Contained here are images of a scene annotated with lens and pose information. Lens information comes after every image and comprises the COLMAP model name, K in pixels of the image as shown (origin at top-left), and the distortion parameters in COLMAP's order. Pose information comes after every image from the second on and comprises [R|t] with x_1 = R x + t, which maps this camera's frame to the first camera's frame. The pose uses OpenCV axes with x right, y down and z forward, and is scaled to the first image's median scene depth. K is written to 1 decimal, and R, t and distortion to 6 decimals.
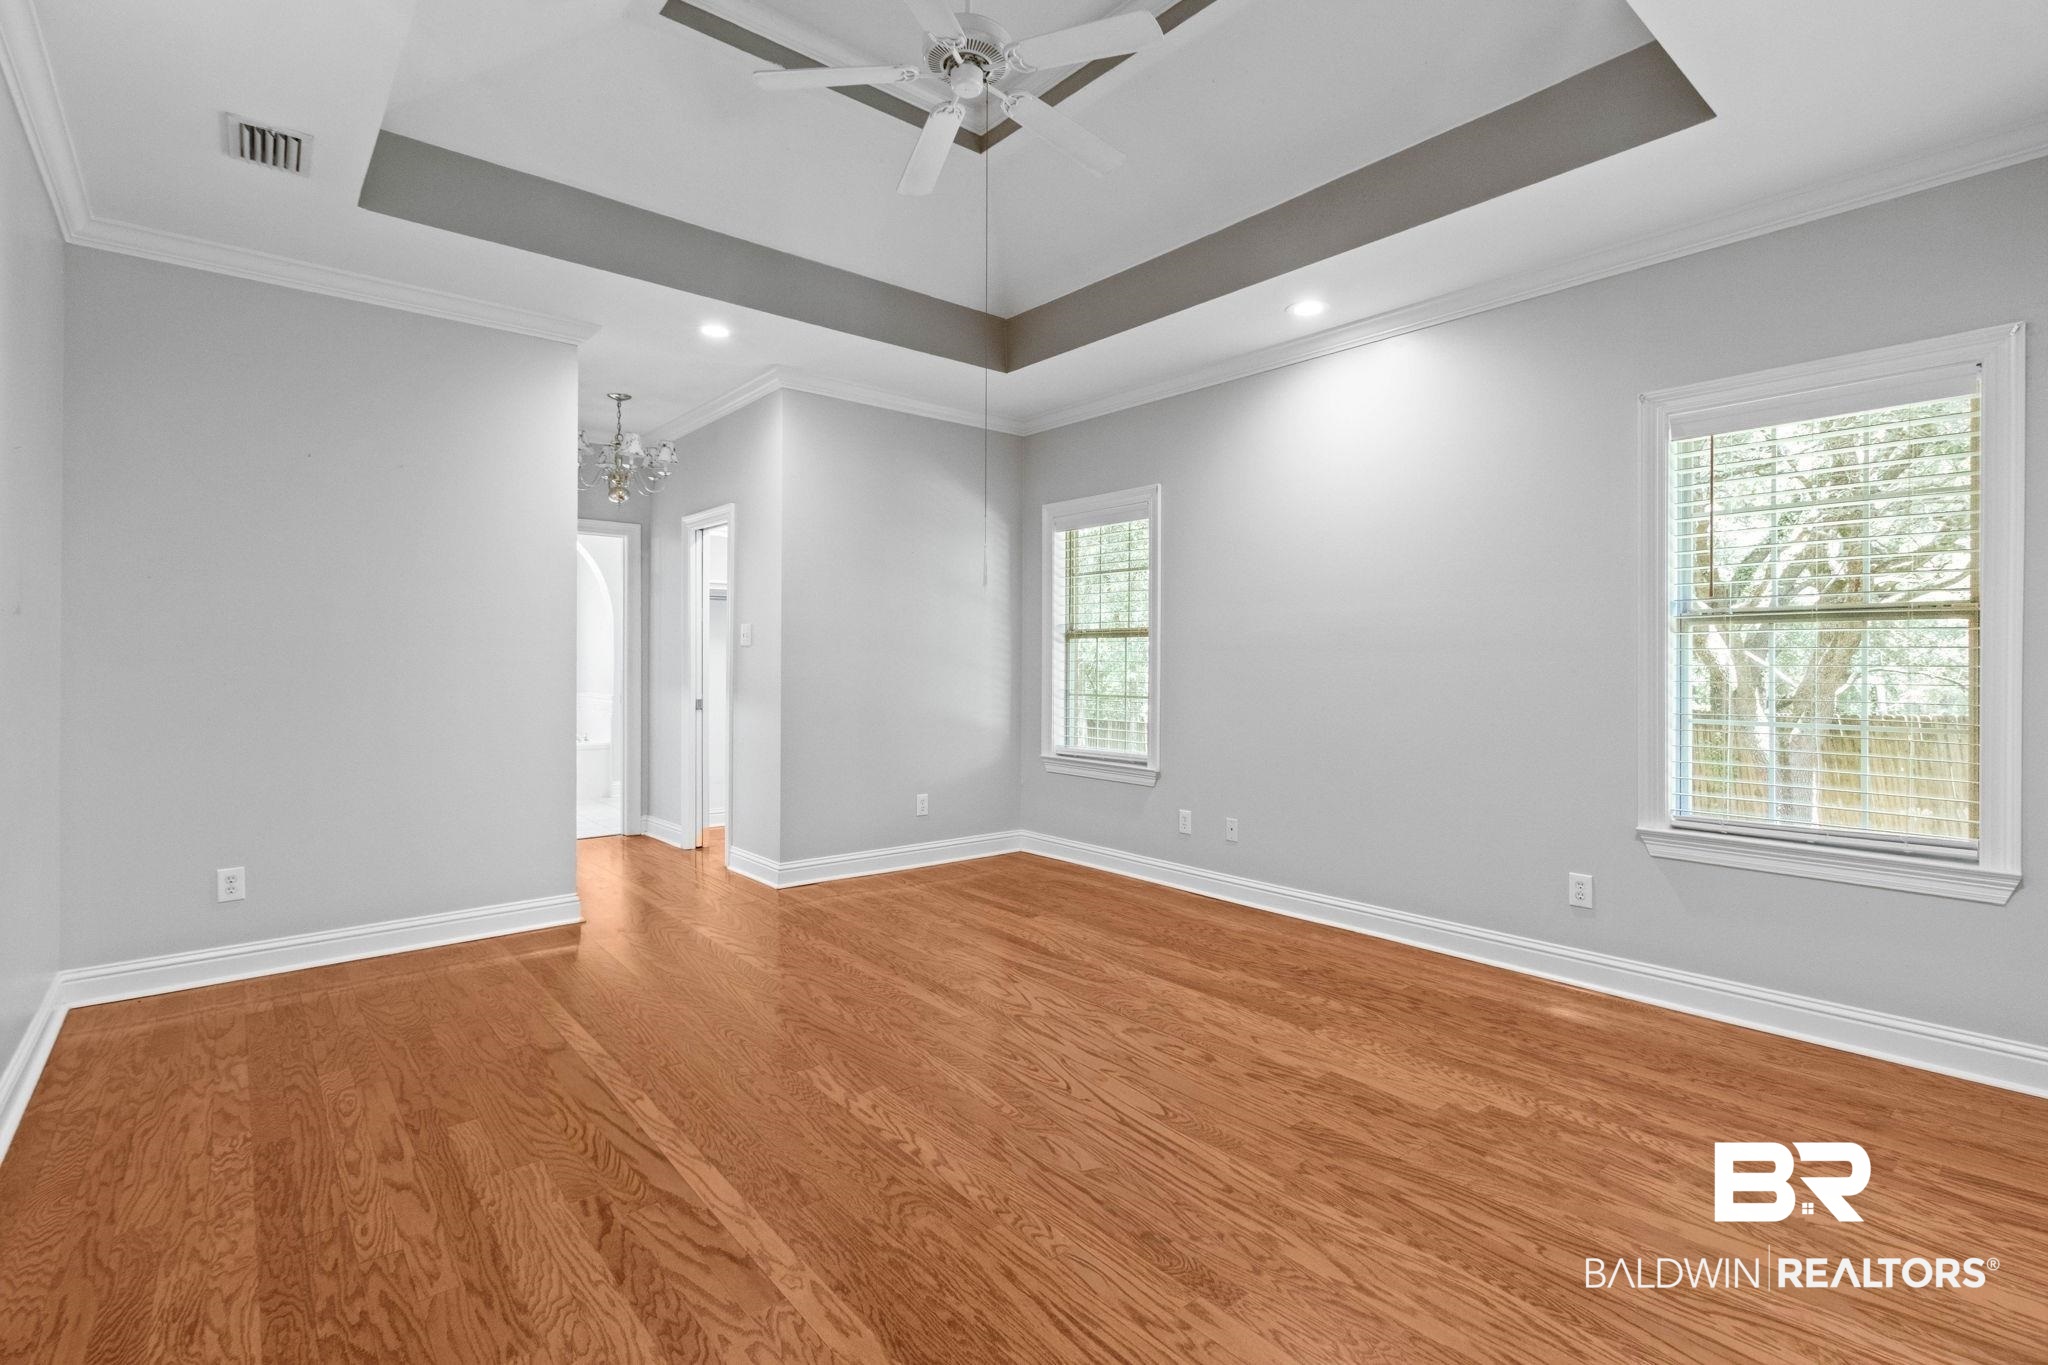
lens RADIAL K [[946.8, 0, 1022.8], [0, 946.8, 670.7], [0, 0, 1]] dist [0.006006, -0.002913]
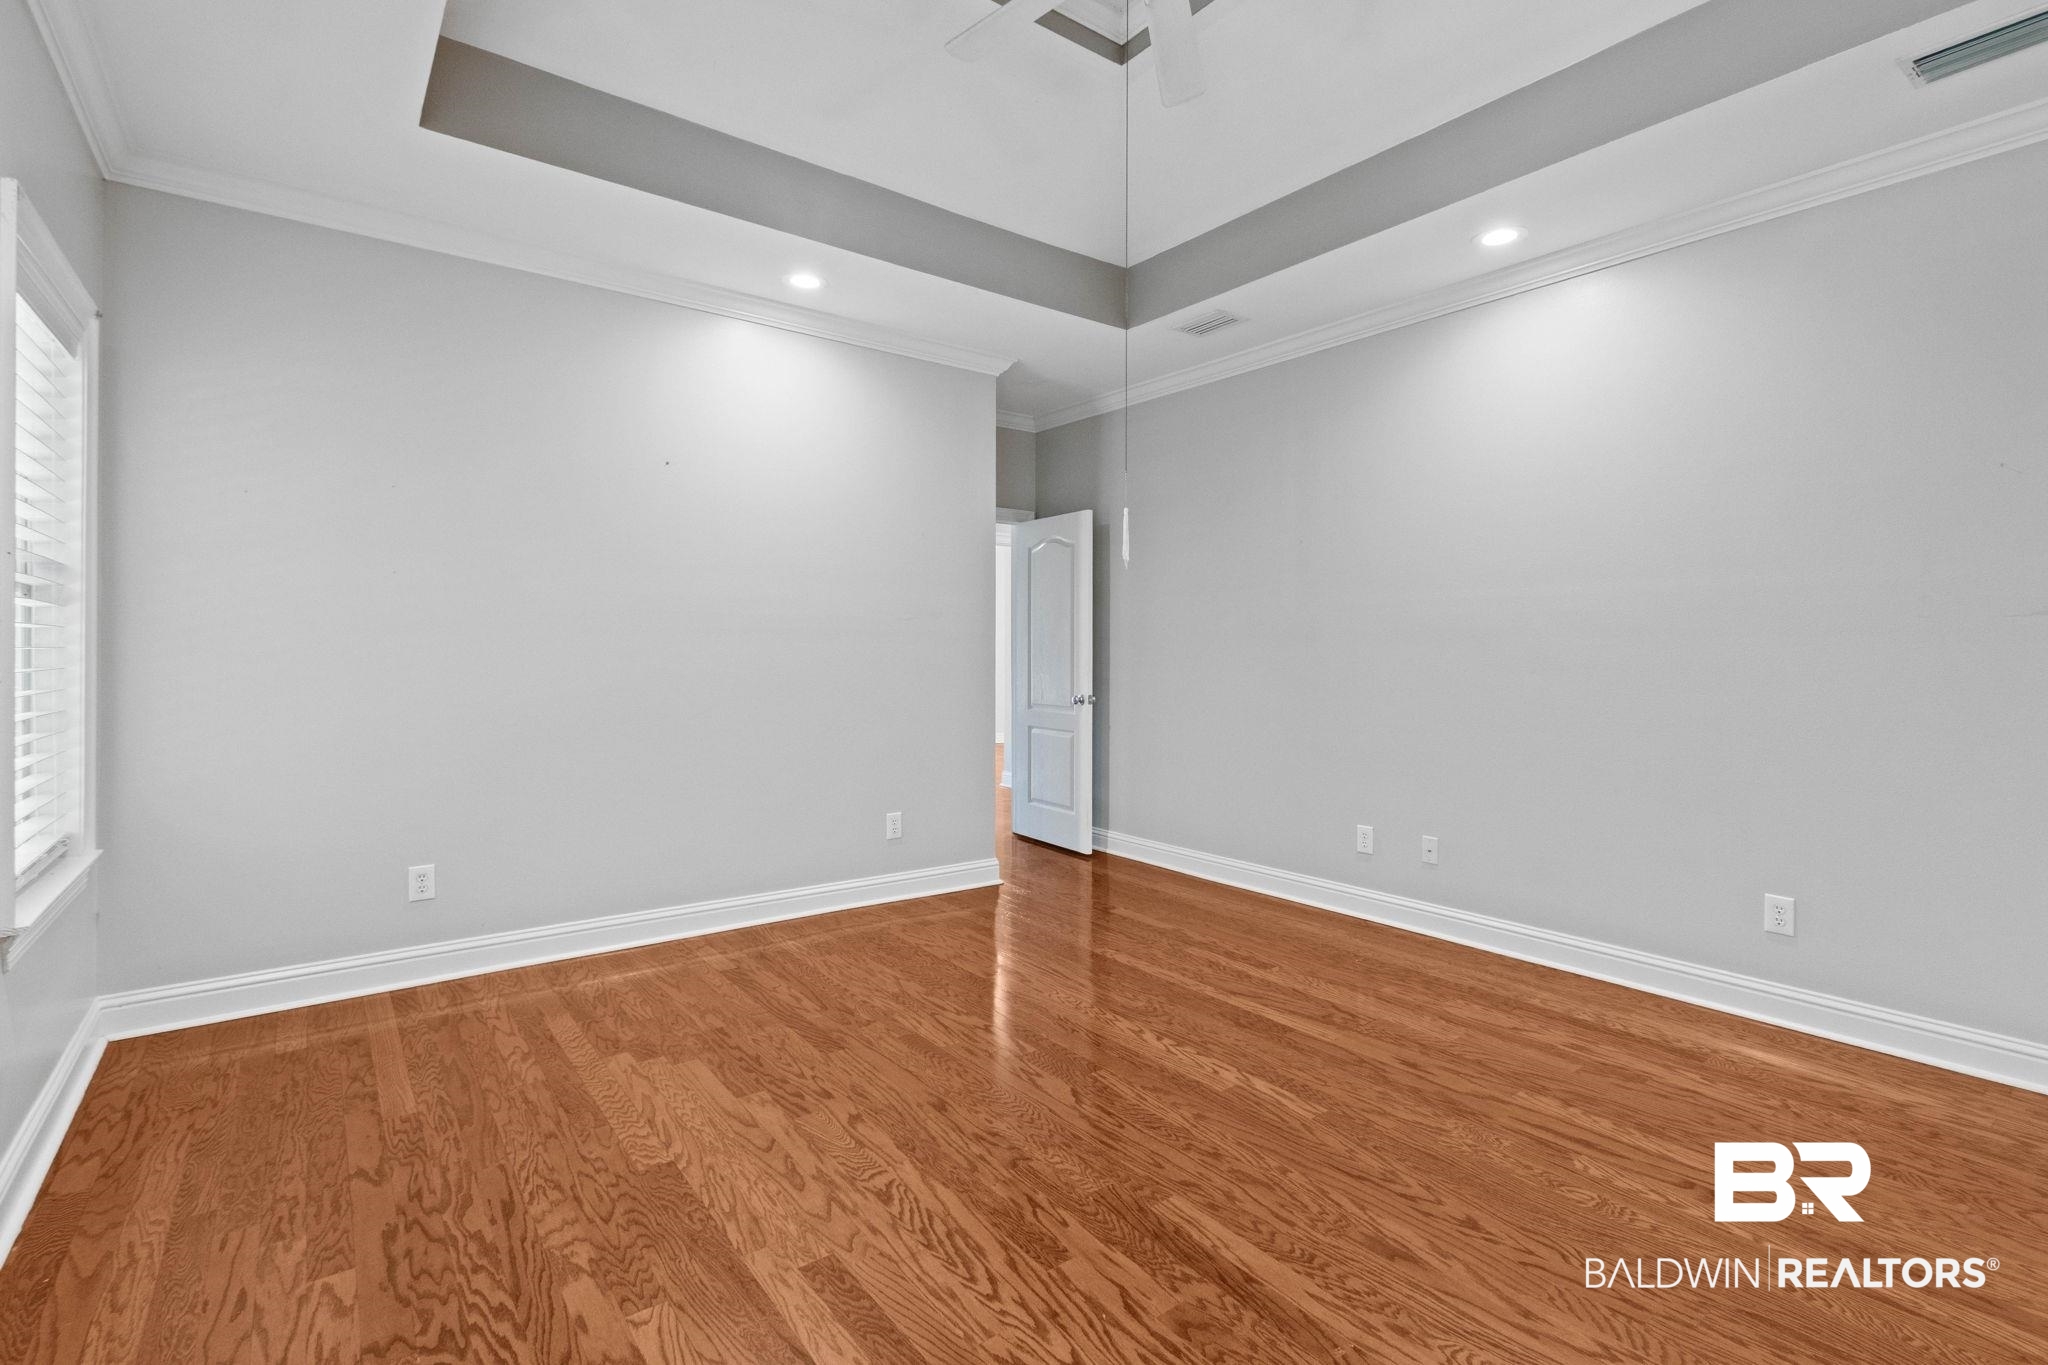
lens RADIAL K [[946.8, 0, 1025.2], [0, 946.8, 670.7], [0, 0, 1]] dist [0.006006, -0.002913]
pose [[-0.998654, -0.010275, 0.050830, 0.007128], [-0.008700, 0.999478, 0.031104, -0.019612], [-0.051123, 0.030620, -0.998223, 2.001734]]
